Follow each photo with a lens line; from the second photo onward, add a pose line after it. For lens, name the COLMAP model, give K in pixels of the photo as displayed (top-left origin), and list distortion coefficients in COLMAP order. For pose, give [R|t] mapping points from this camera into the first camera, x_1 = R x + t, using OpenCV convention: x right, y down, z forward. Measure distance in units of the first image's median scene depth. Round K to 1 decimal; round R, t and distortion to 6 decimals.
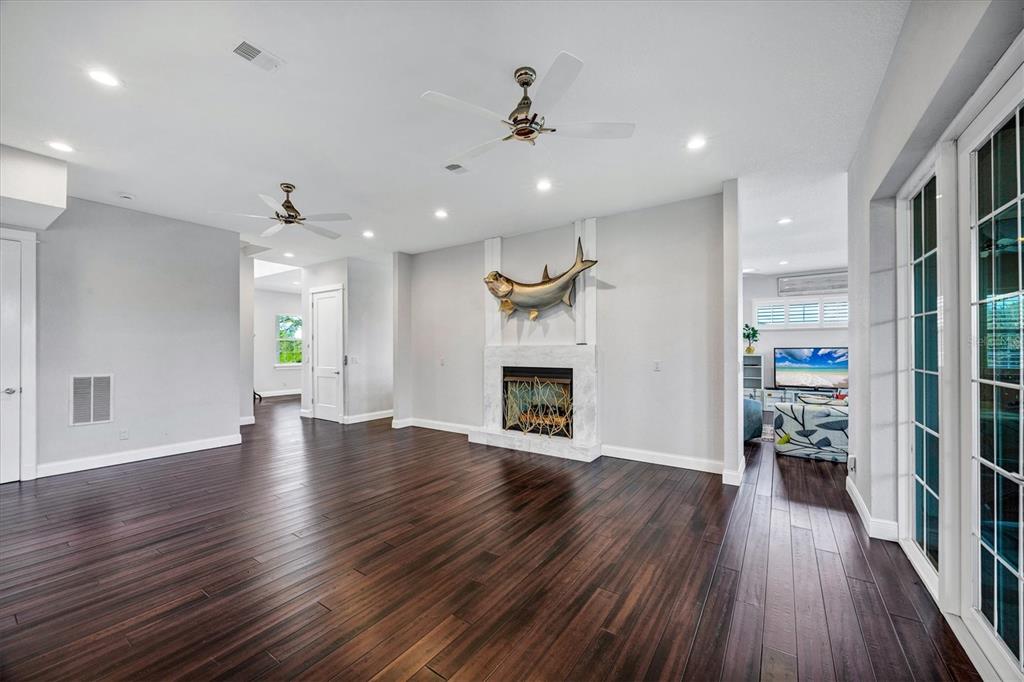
lens RADIAL K [[398.3, 0, 510.7], [0, 398.3, 345.1], [0, 0, 1]] dist [0.015721, 0.000055]
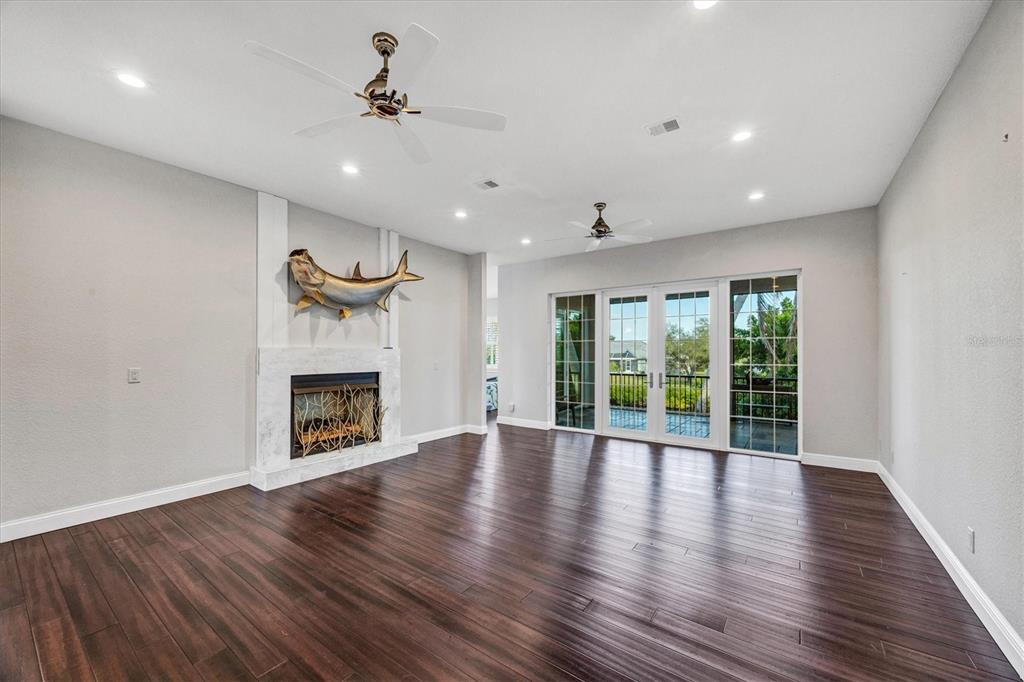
lens RADIAL K [[398.3, 0, 509.4], [0, 398.3, 350.5], [0, 0, 1]] dist [0.015721, 0.000055]
pose [[0.032900, 0.013958, 0.999361, -0.798920], [-0.010637, 0.999851, -0.013615, 0.013045], [-0.999402, -0.010182, 0.033044, 0.599193]]
